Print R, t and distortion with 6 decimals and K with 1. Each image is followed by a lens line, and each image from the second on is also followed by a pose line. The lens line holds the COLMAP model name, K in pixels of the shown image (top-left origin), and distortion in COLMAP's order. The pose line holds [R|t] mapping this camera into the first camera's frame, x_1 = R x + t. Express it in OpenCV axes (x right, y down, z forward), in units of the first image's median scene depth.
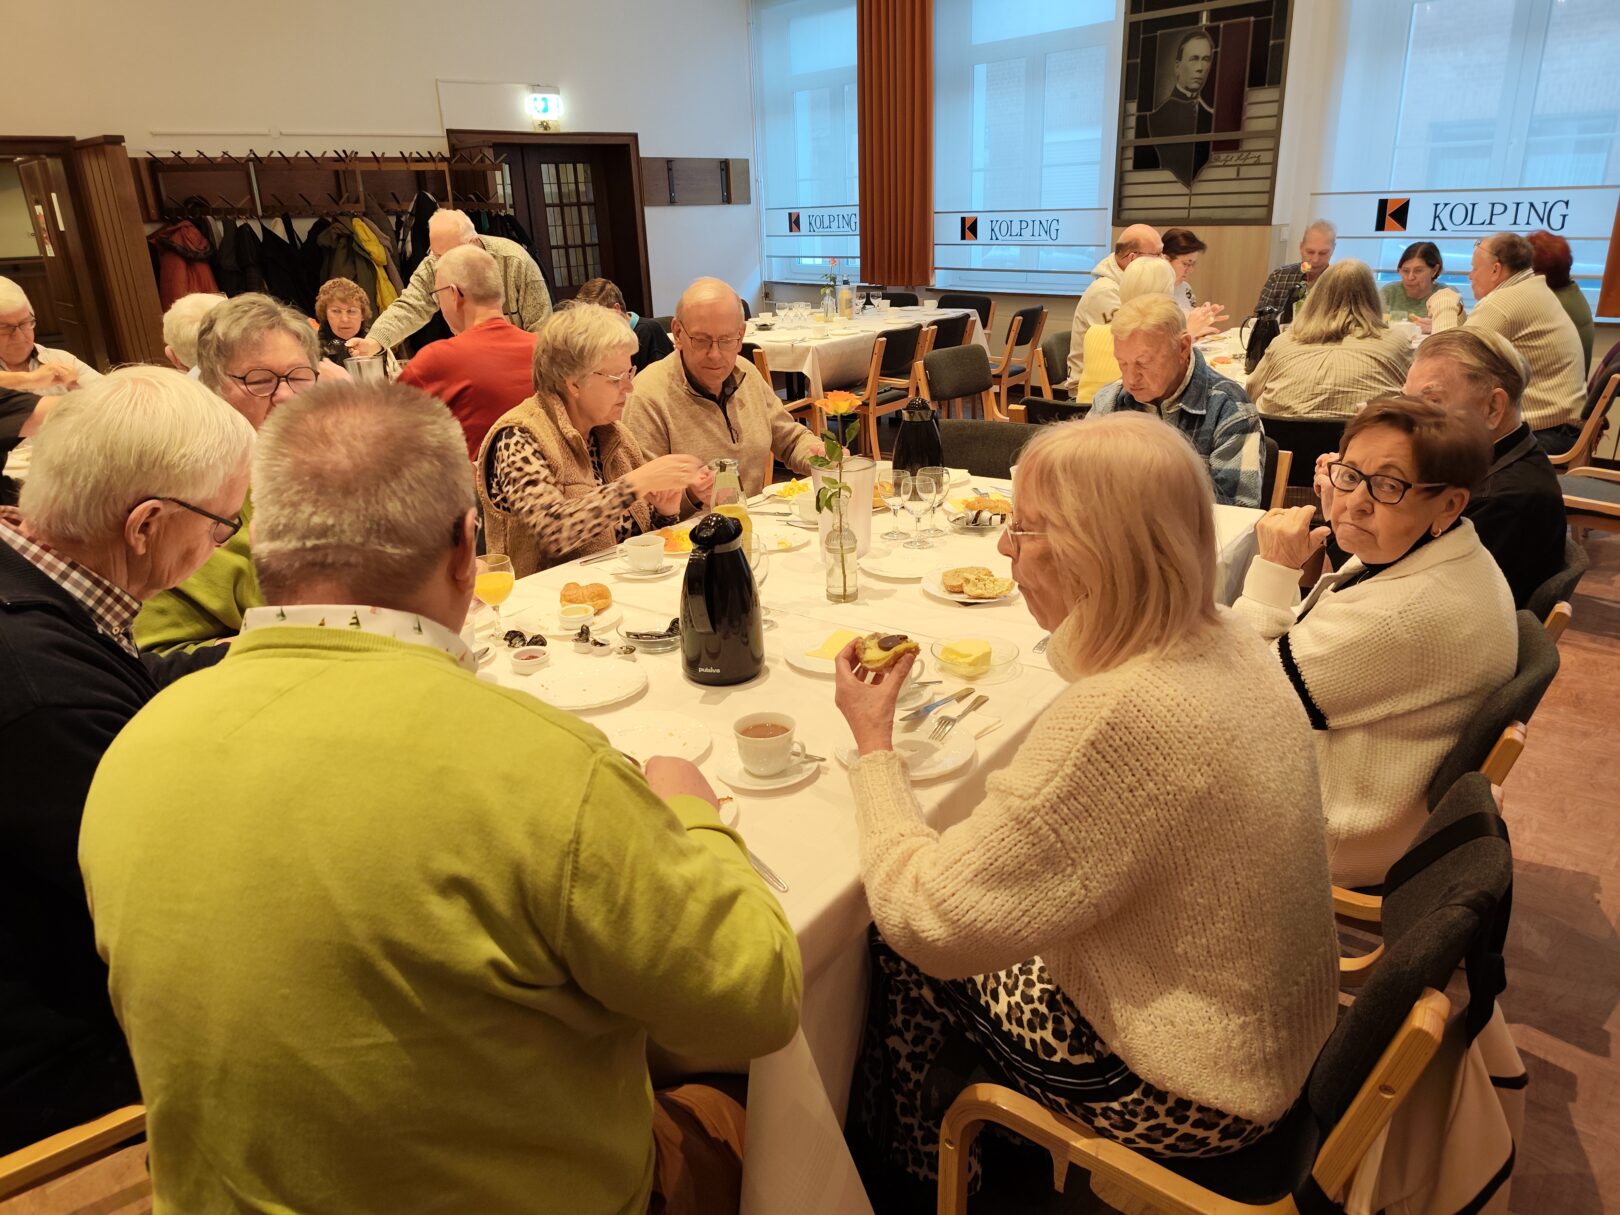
lens RADIAL K [[1099.9, 0, 812.6], [0, 1099.9, 608.4], [0, 0, 1]] dist [0.039263, -0.048652]
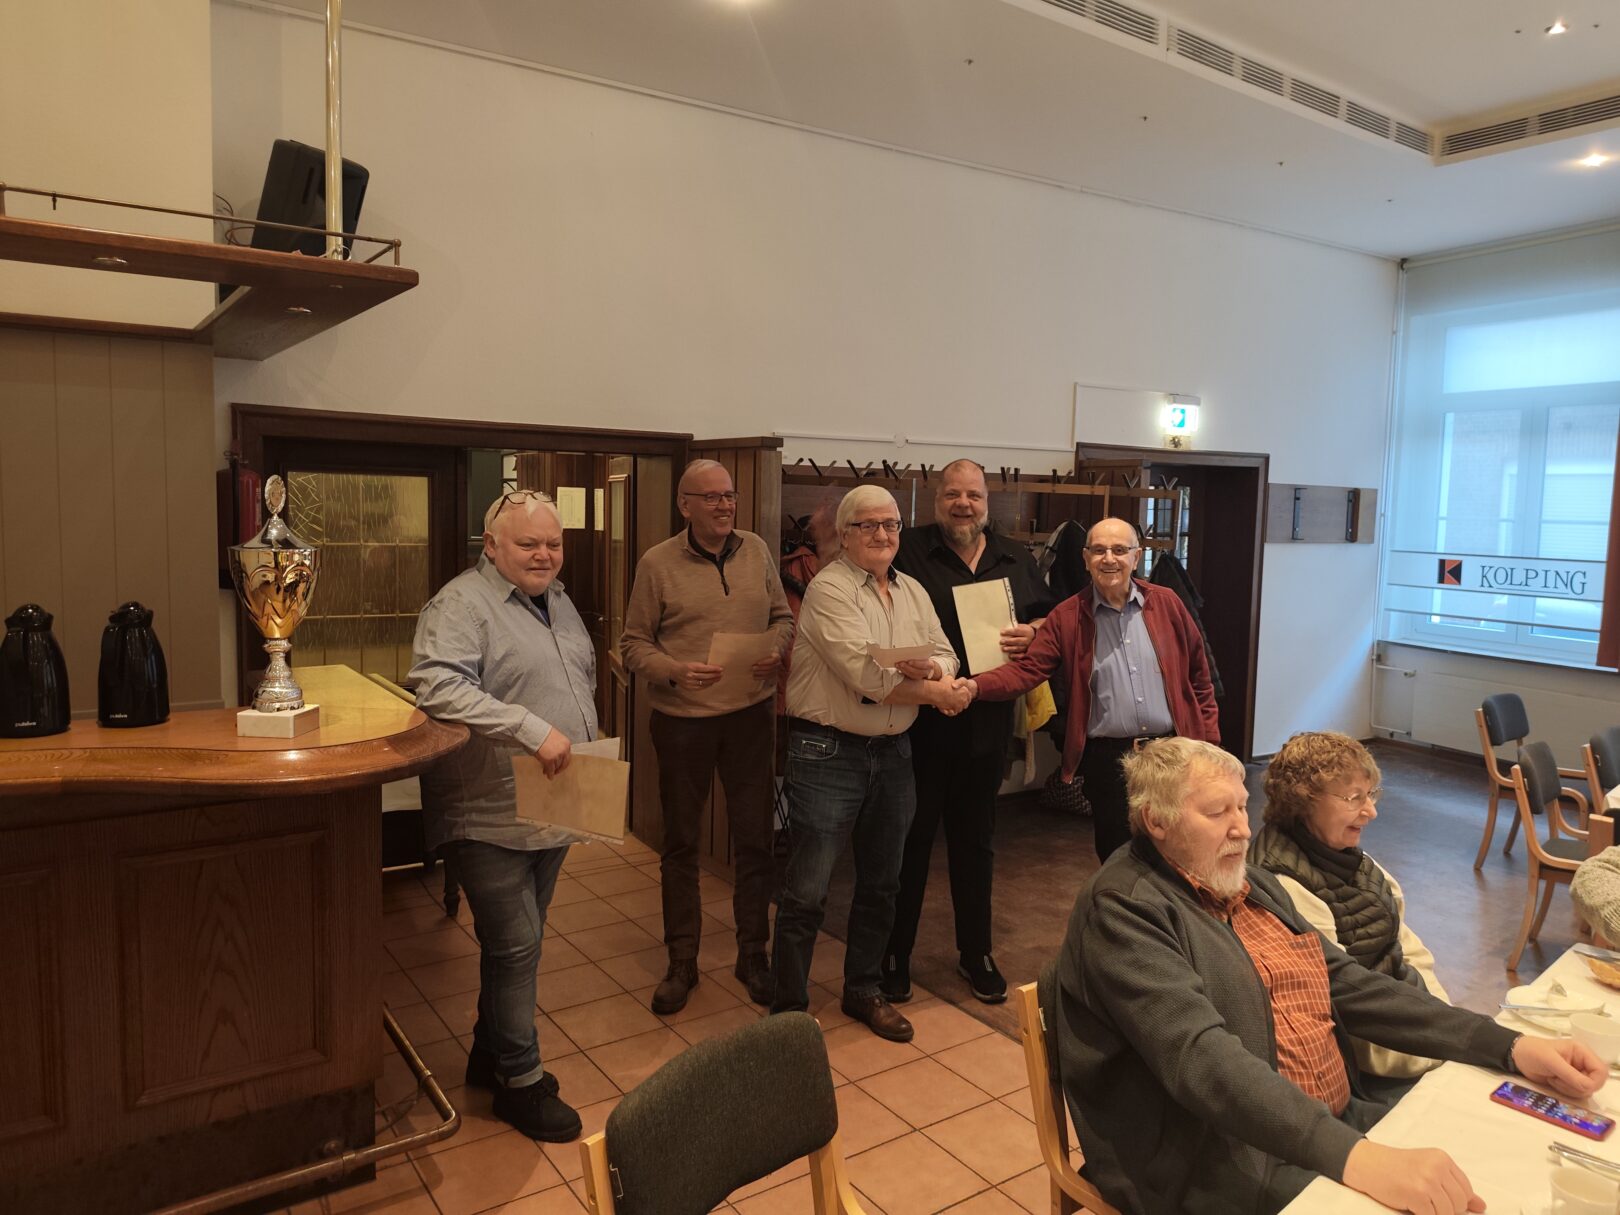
lens RADIAL K [[1099.9, 0, 820.7], [0, 1099.9, 592.8], [0, 0, 1]] dist [0.039263, -0.048652]
pose [[0.977633, 0.073162, -0.197184, -0.338502], [-0.122246, 0.960579, -0.249689, -0.115854], [0.171143, 0.268209, 0.948037, 0.263416]]
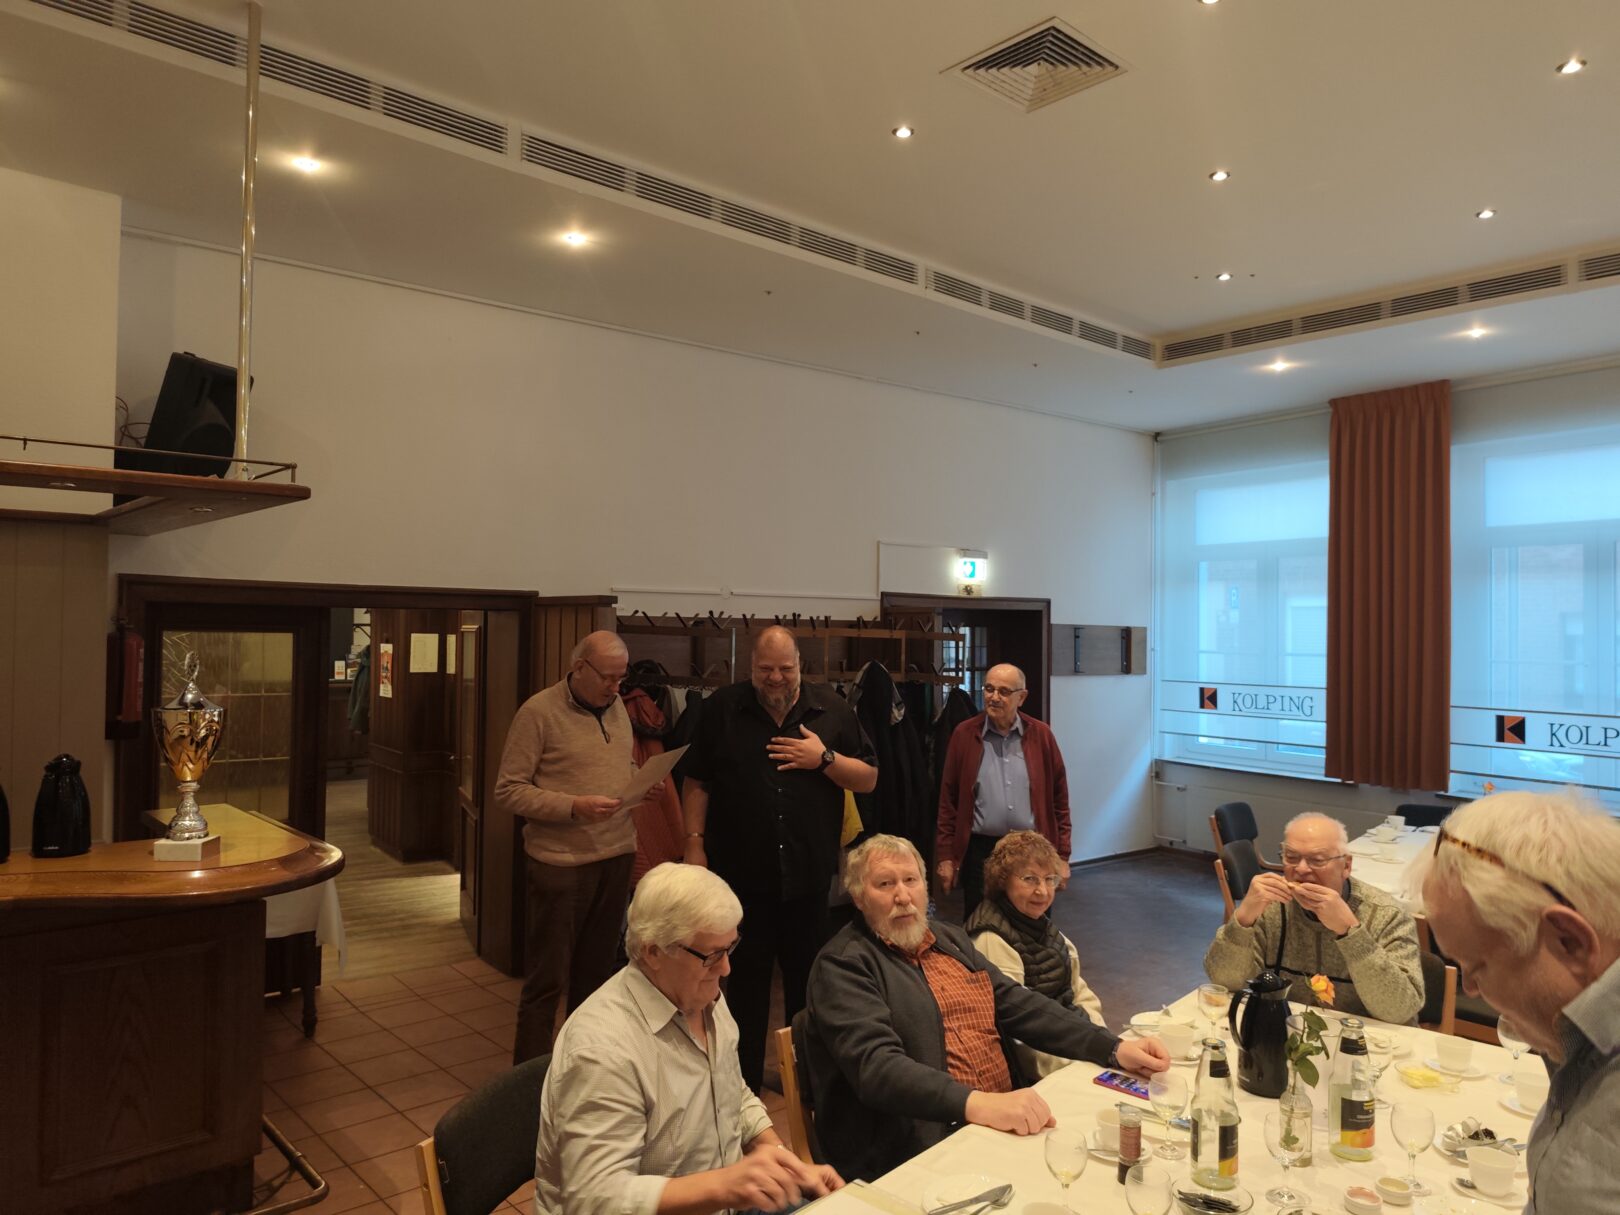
lens RADIAL K [[1099.9, 0, 802.6], [0, 1099.9, 611.4], [0, 0, 1]] dist [0.039263, -0.048652]
pose [[0.994732, 0.043376, -0.092883, -0.304305], [-0.073874, 0.931504, -0.356149, -0.097480], [0.071072, 0.361134, 0.929801, 0.177822]]
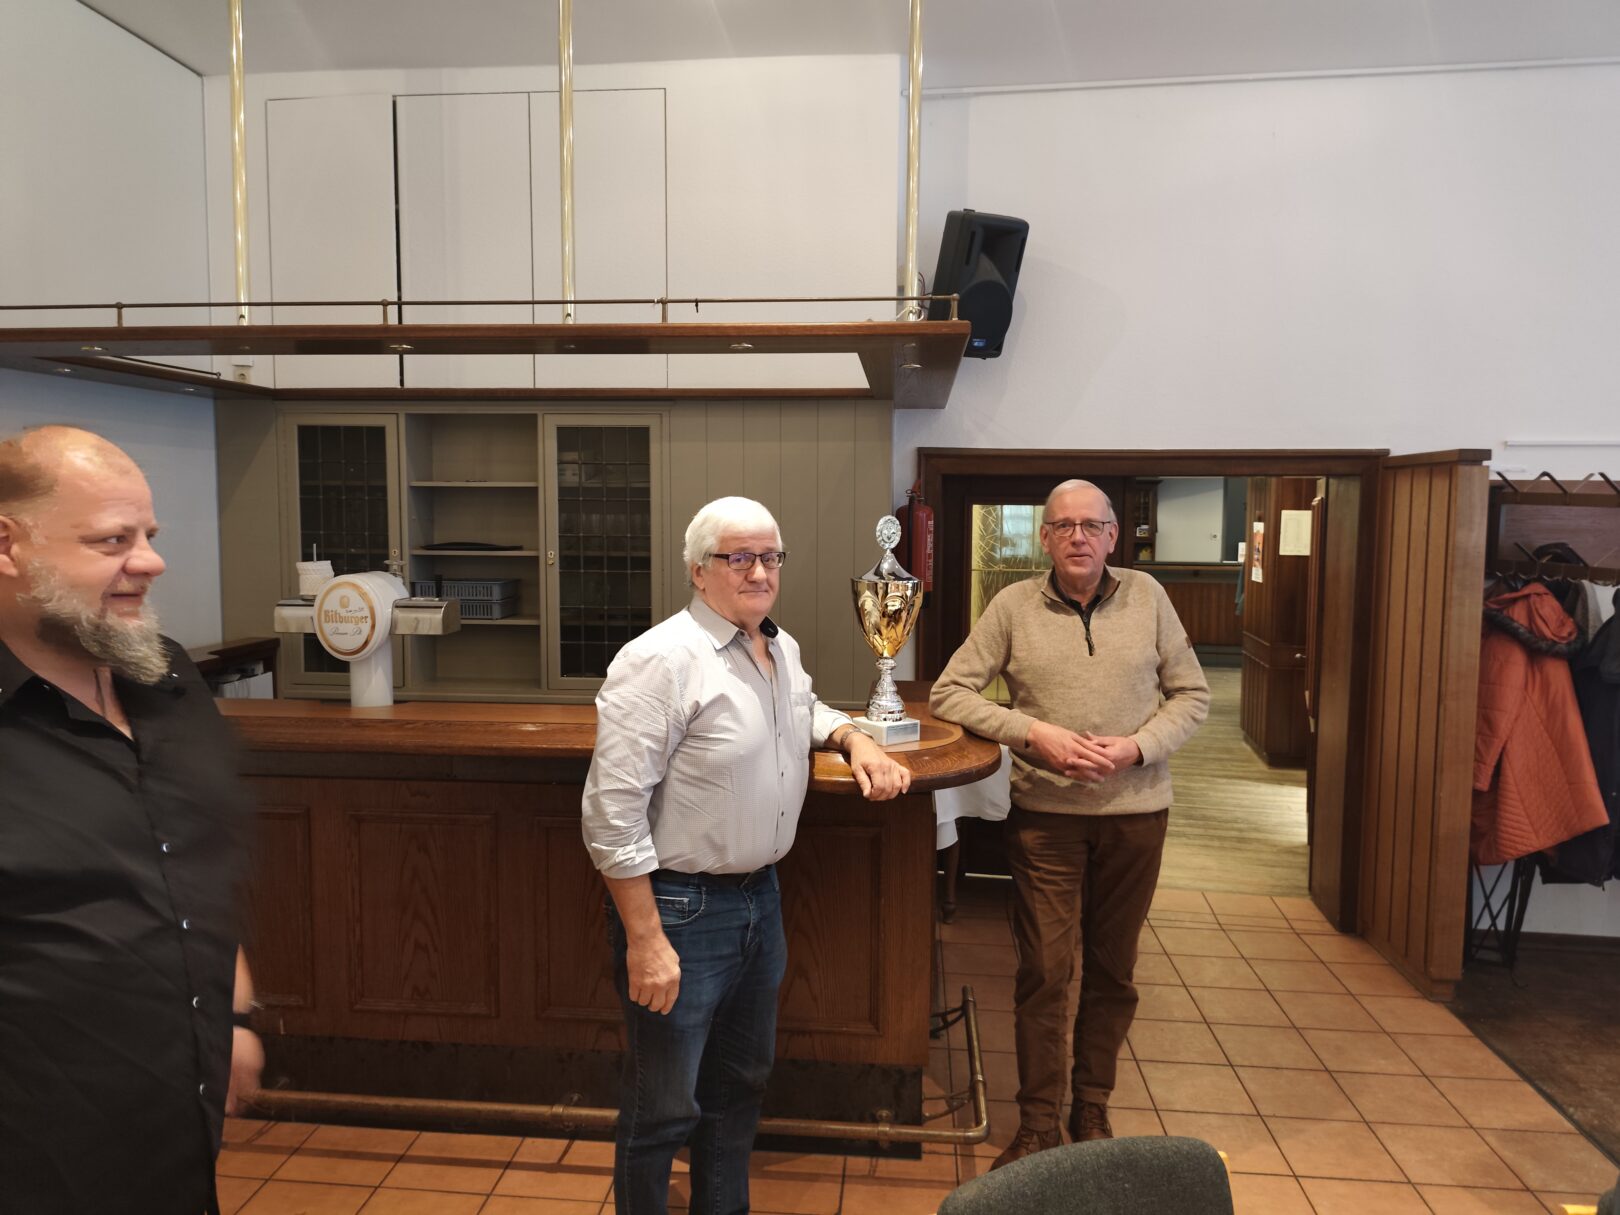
lens RADIAL K [[1099.9, 0, 814.5], [0, 1099.9, 597.1], [0, 0, 1]] dist [0.039263, -0.048652]
pose [[0.612185, 0.101987, -0.784110, -0.280749], [-0.298042, 0.948268, -0.109355, -0.136735], [0.732394, 0.300643, 0.610912, 0.301291]]
